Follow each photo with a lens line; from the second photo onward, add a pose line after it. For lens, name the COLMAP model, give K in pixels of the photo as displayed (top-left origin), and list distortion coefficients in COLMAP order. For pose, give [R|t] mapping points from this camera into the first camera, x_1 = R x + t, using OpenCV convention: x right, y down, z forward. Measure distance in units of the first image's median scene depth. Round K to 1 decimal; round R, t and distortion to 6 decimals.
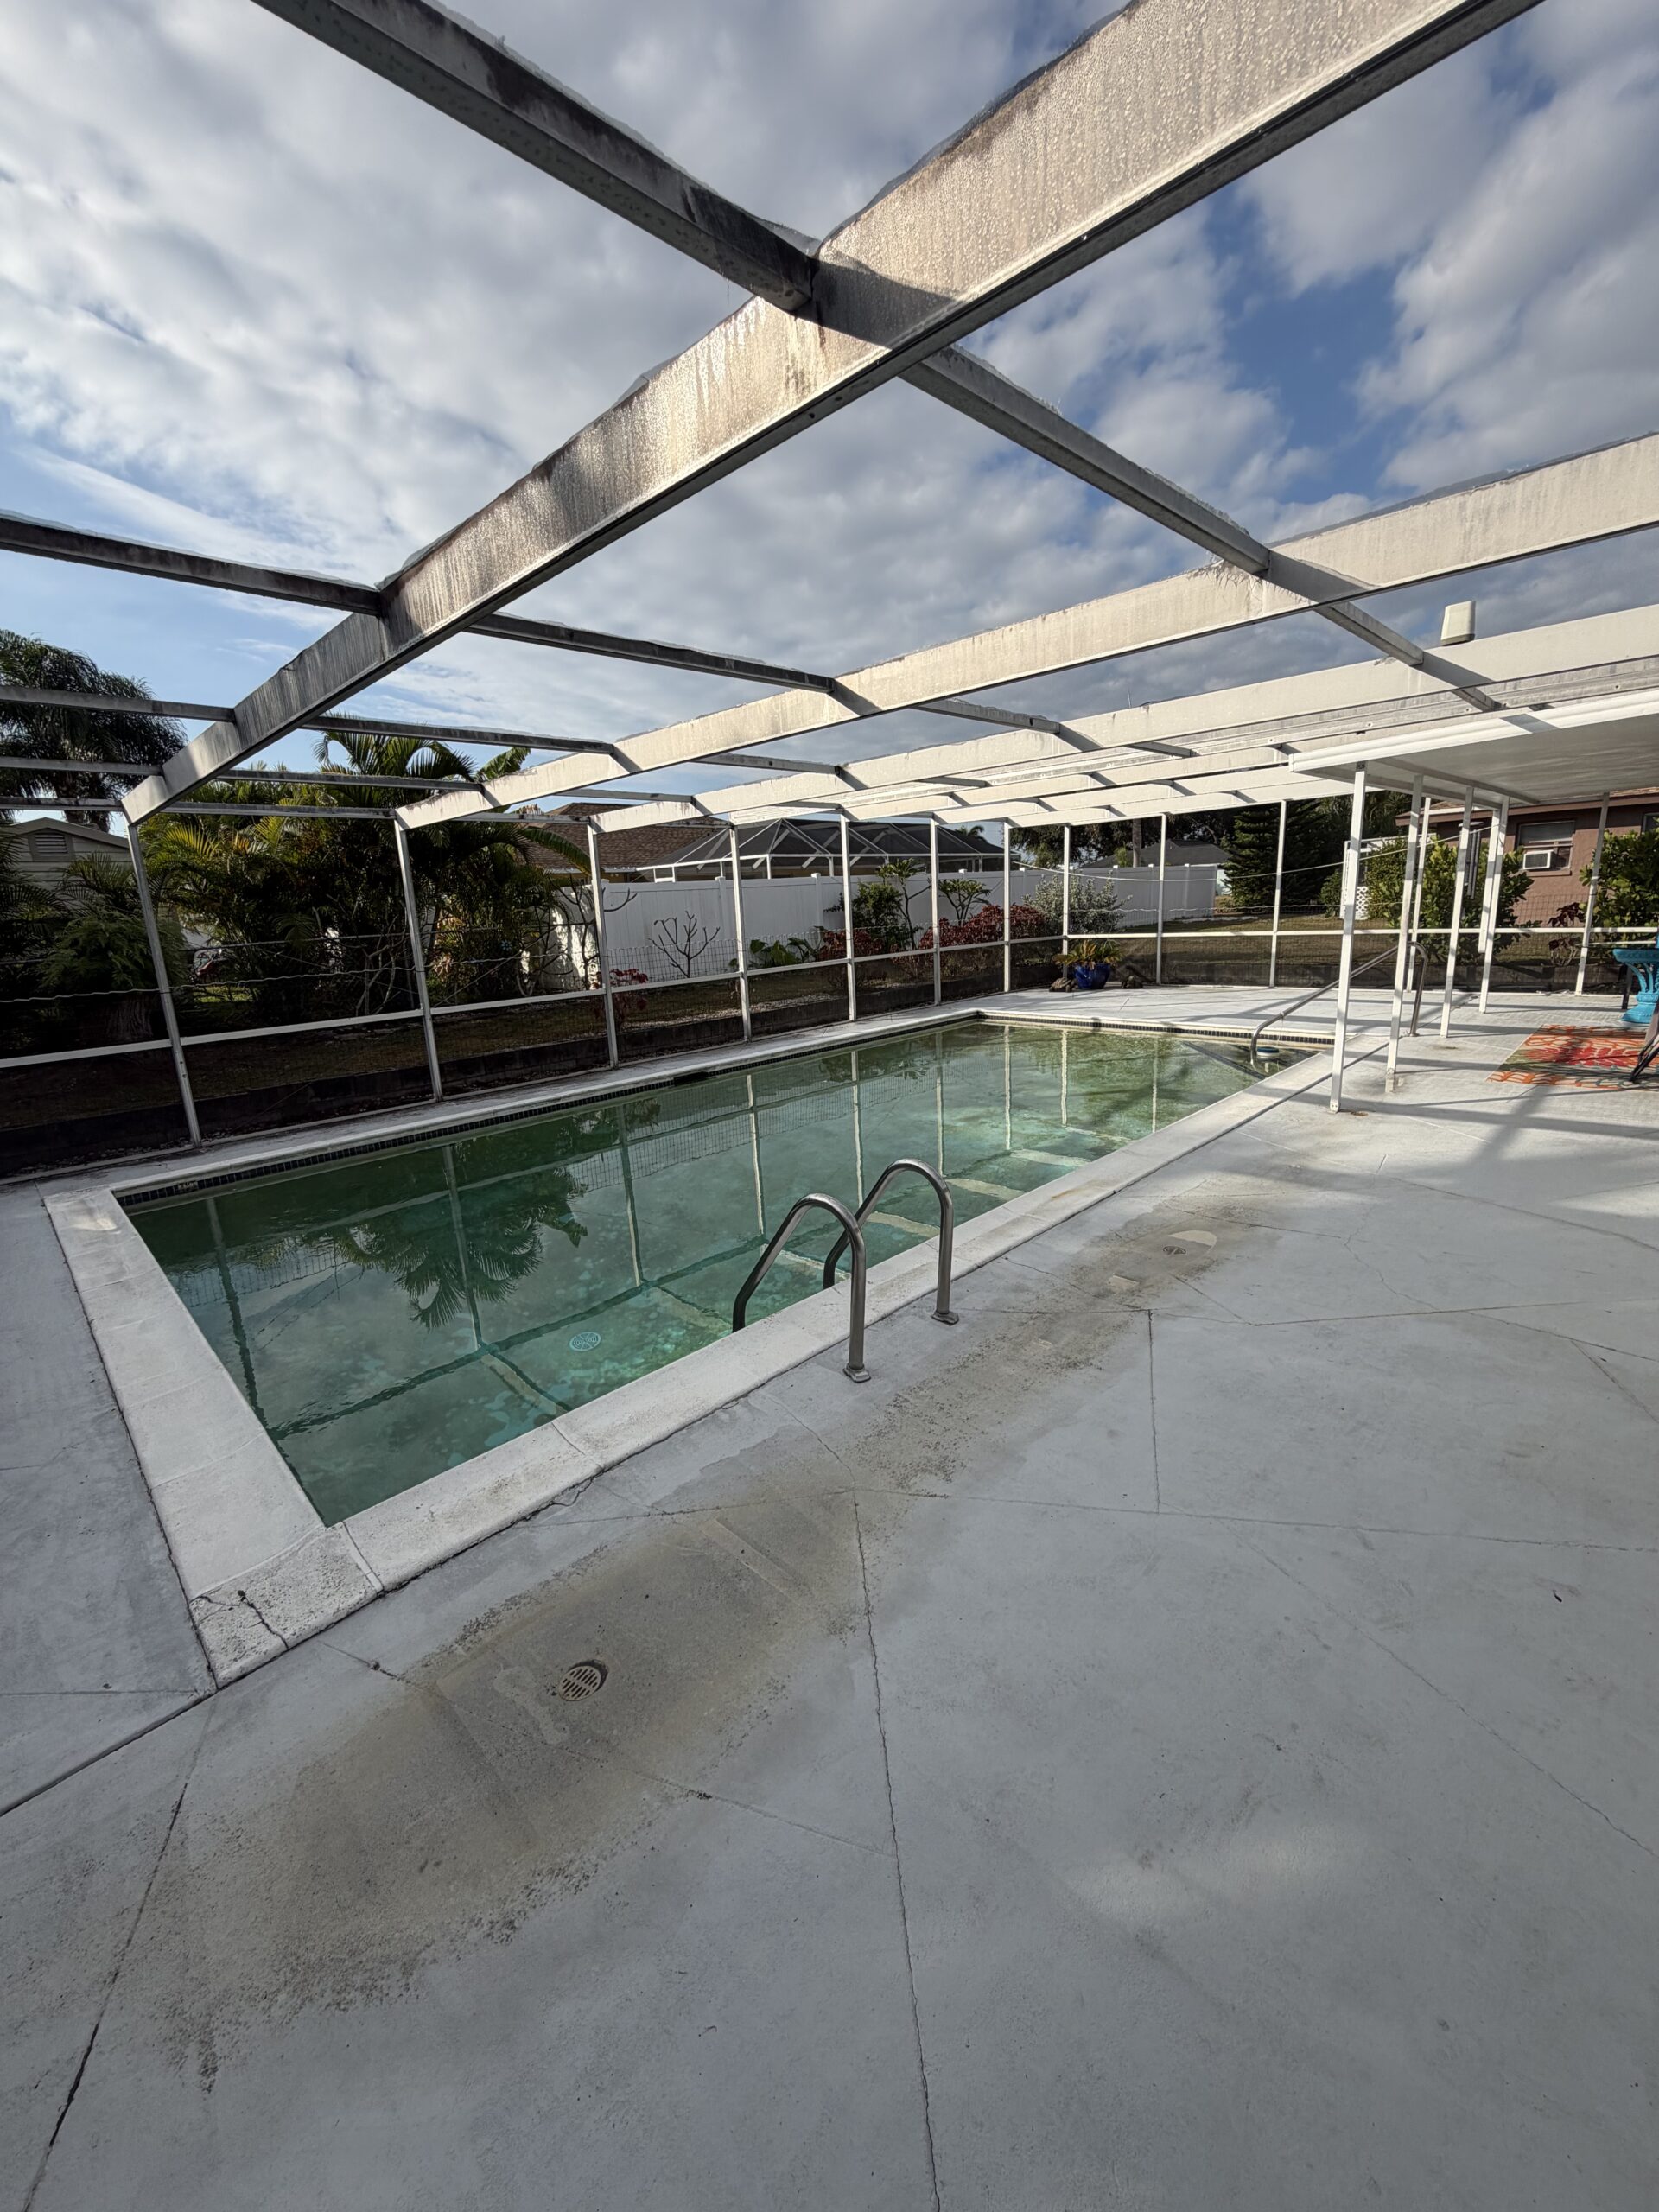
lens RADIAL K [[882.1, 0, 830.1], [0, 882.1, 1100.2], [0, 0, 1]] dist [0.000296, 0.000466]
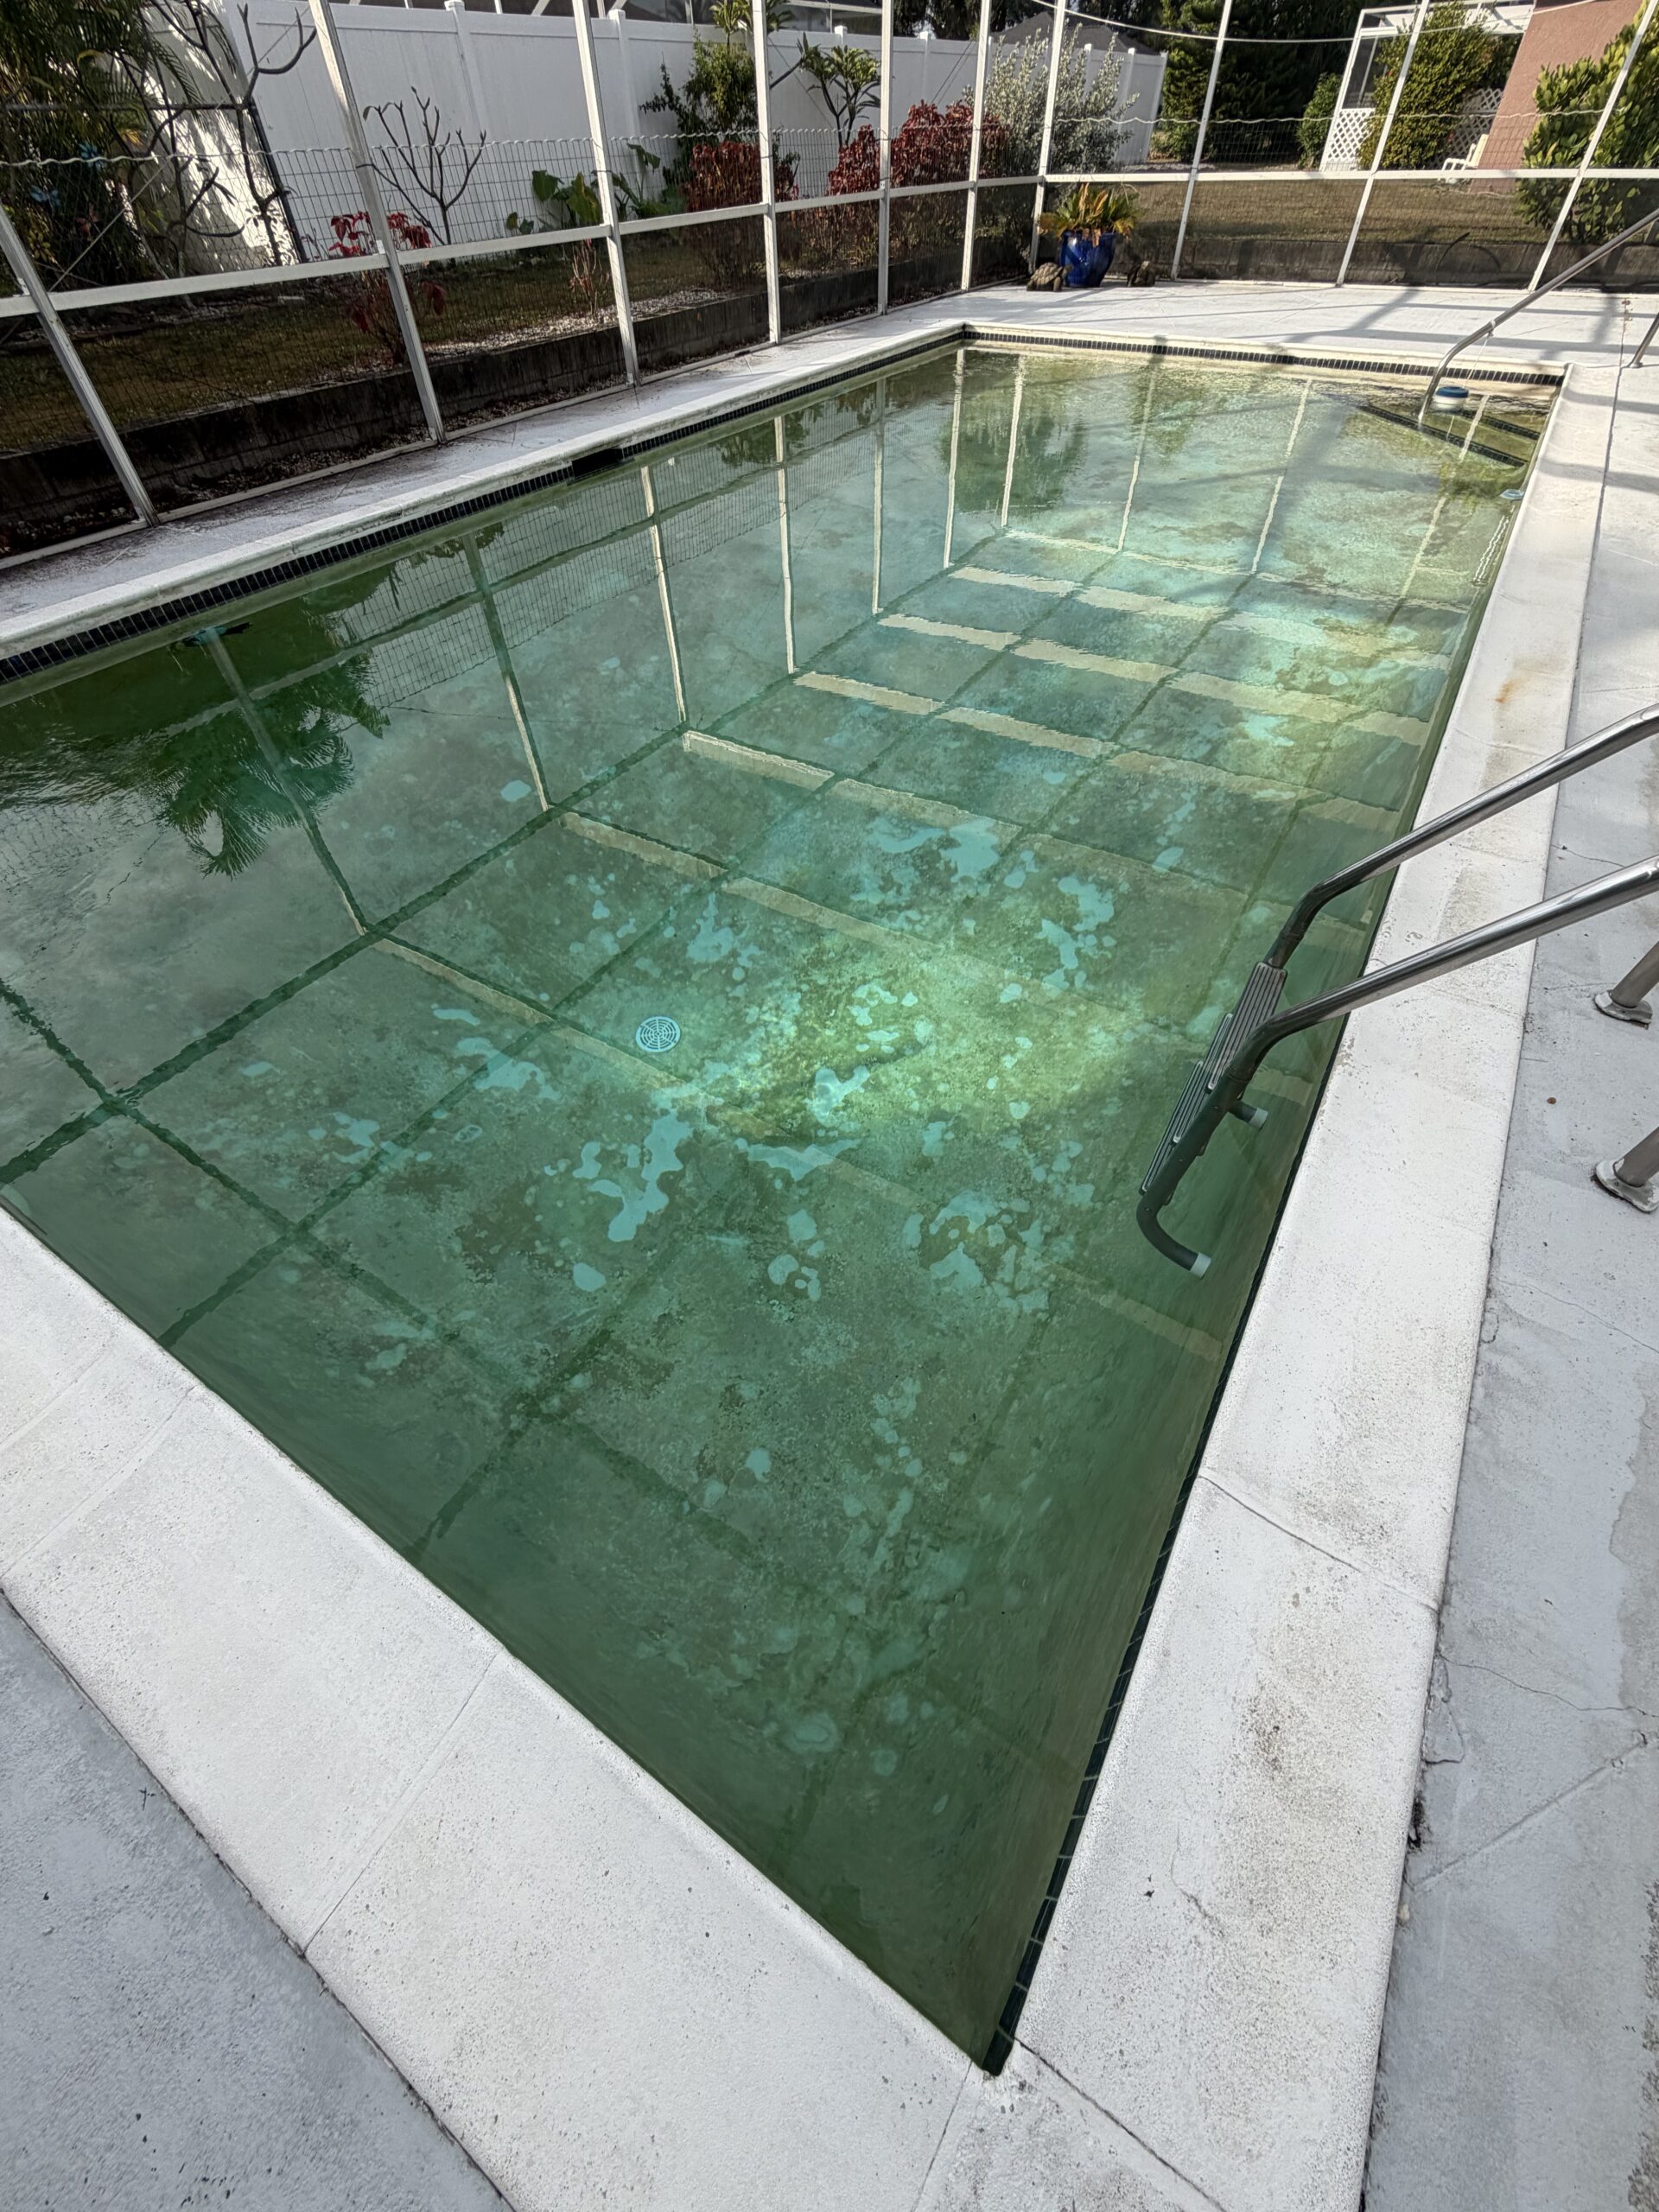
lens RADIAL K [[882.1, 0, 833.6], [0, 882.1, 1104.2], [0, 0, 1]] dist [0.000296, 0.000466]
pose [[0.973393, -0.147403, 0.175436, -0.125439], [0.020436, 0.818421, 0.574255, -0.006474], [-0.228227, -0.555391, 0.799658, 0.187348]]
